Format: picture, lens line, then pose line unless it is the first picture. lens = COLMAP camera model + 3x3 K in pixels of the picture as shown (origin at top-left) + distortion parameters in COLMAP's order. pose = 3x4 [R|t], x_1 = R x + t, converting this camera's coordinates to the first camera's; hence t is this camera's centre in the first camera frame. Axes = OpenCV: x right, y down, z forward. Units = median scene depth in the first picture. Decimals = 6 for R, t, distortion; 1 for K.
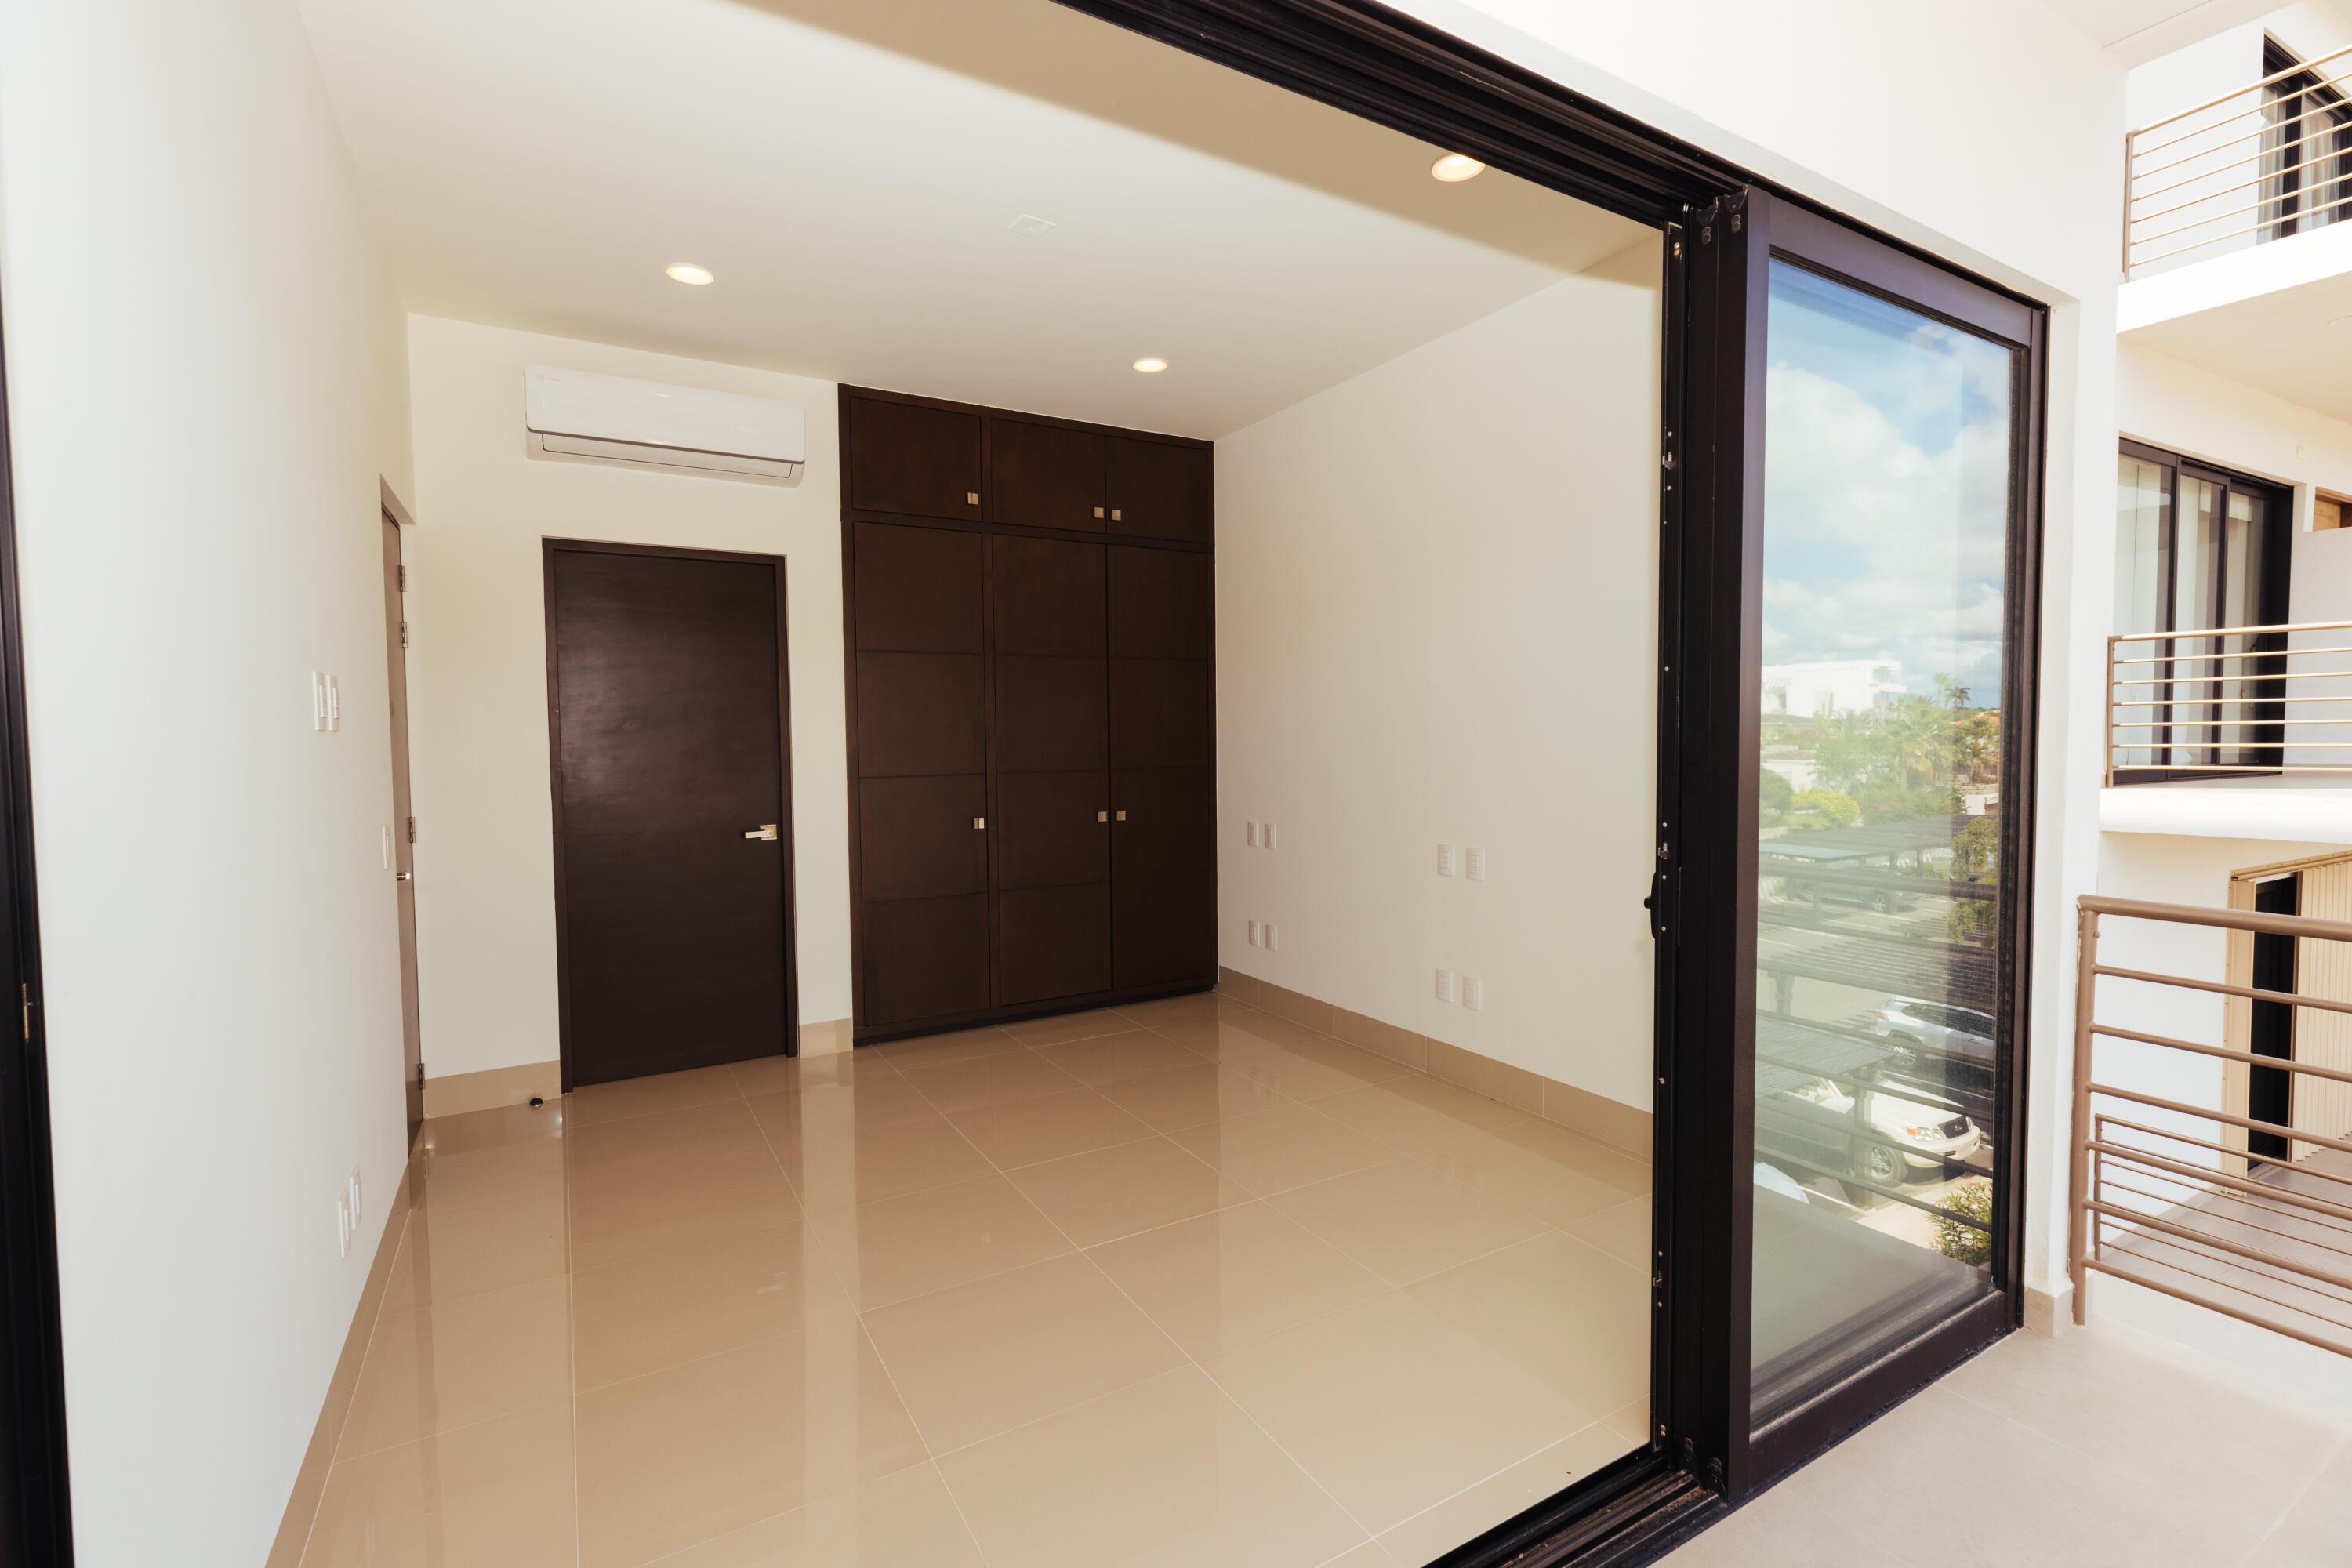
lens RADIAL K [[1043.0, 0, 1176.8], [0, 1043.0, 779.1], [0, 0, 1]] dist [0.001580, 0.000149]
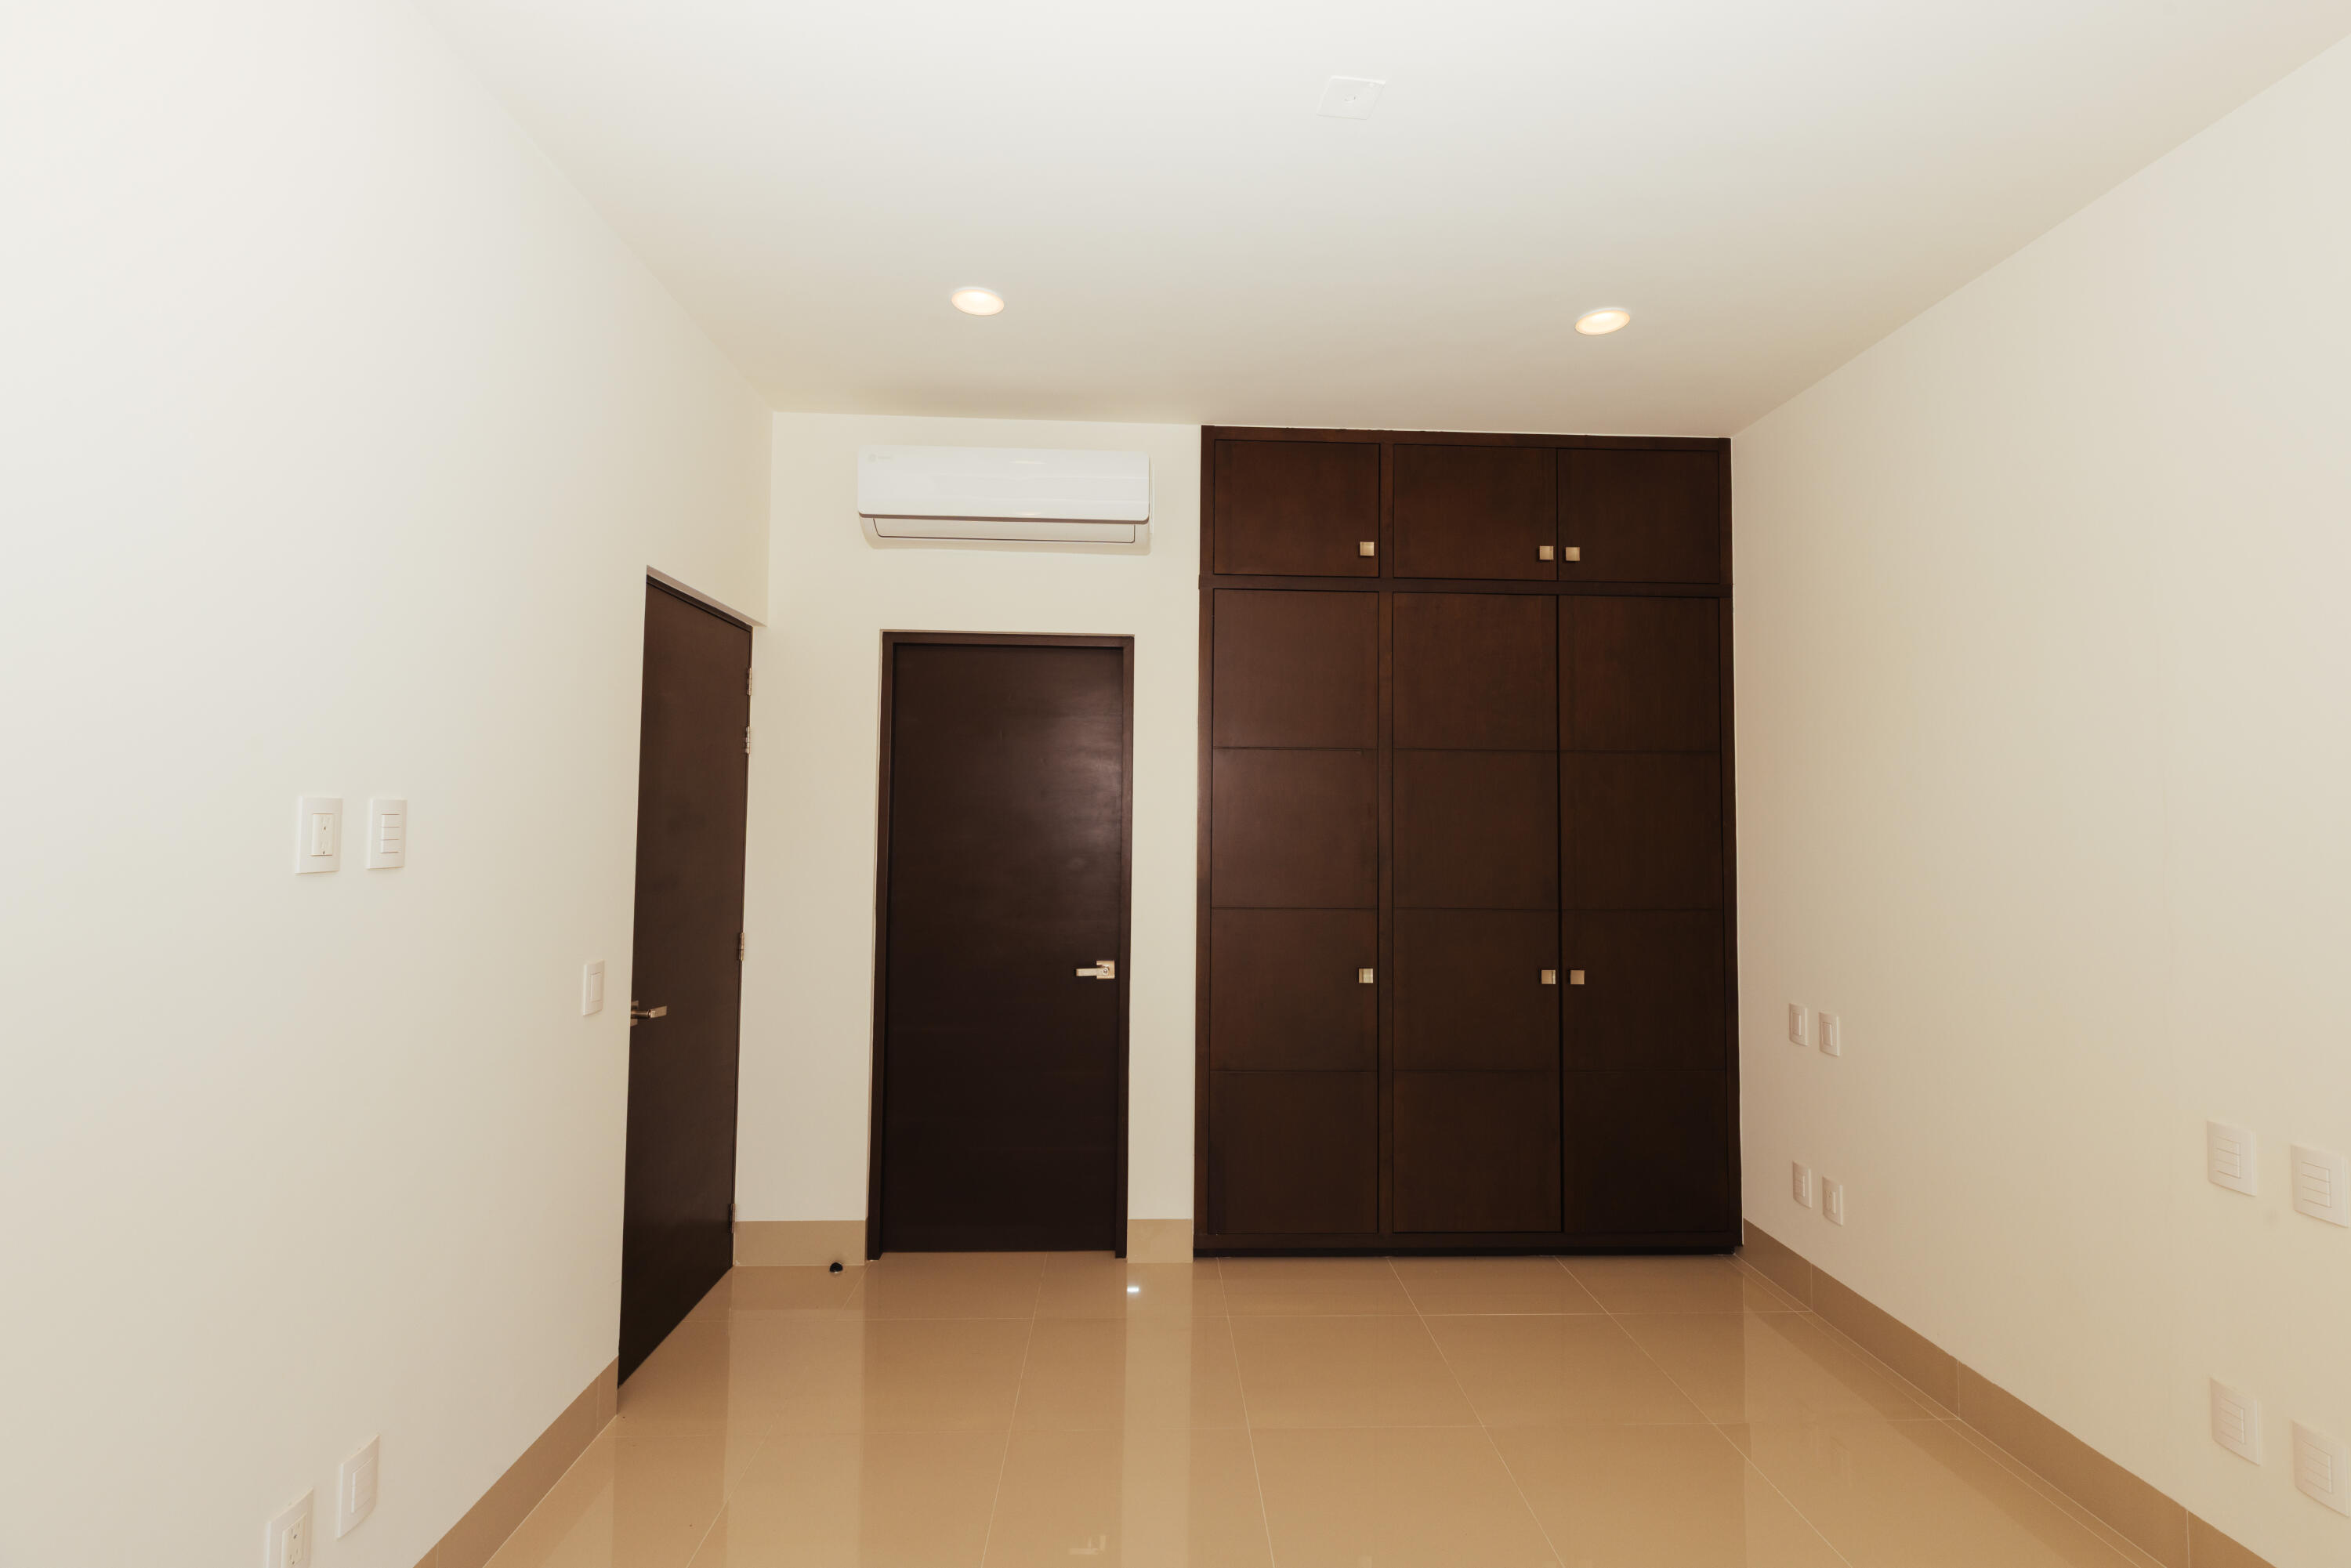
lens RADIAL K [[1046.6, 0, 1179.0], [0, 1046.6, 771.8], [0, 0, 1]] dist [-0.000271, -0.000701]
pose [[0.881279, -0.002749, -0.472588, 0.047623], [-0.039832, 0.995993, -0.080071, -0.039136], [0.470914, 0.089389, 0.877638, 0.281345]]
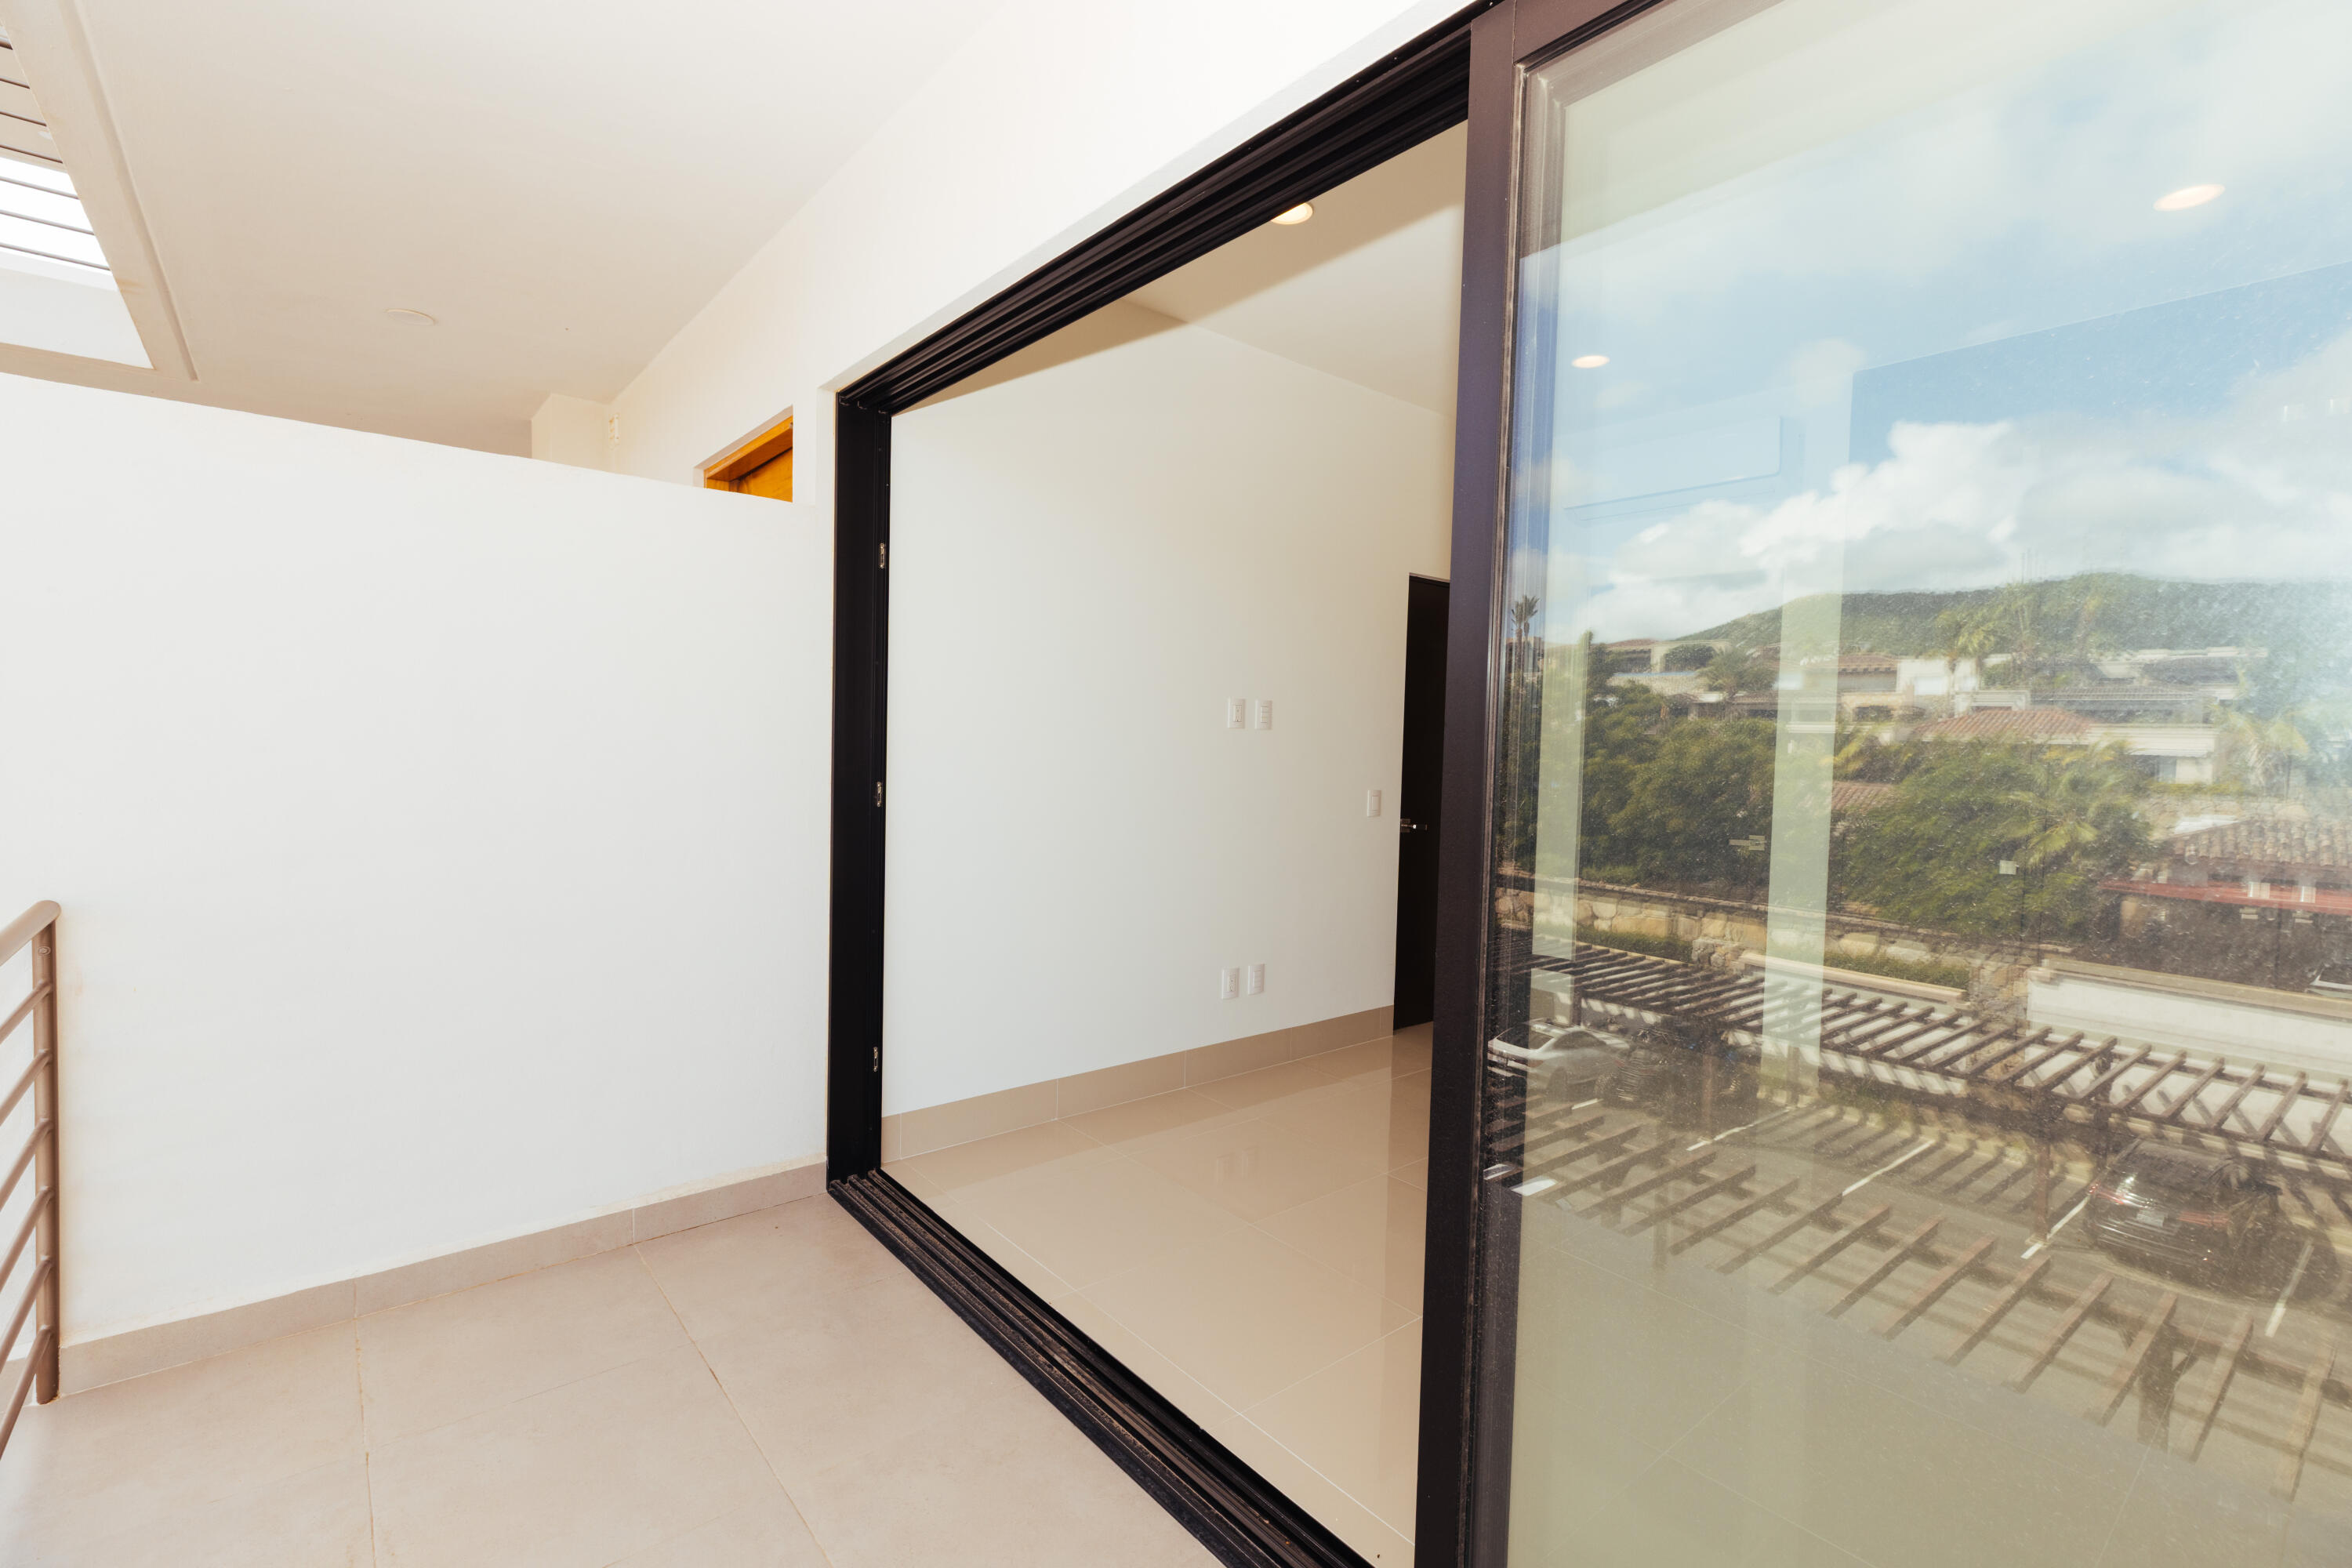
lens RADIAL K [[1043.0, 0, 1176.8], [0, 1043.0, 779.1], [0, 0, 1]] dist [0.001580, 0.000149]
pose [[0.158770, 0.050807, -0.986007, 0.499186], [-0.073368, 0.996521, 0.039535, -0.010025], [0.984586, 0.066064, 0.161946, 0.264683]]
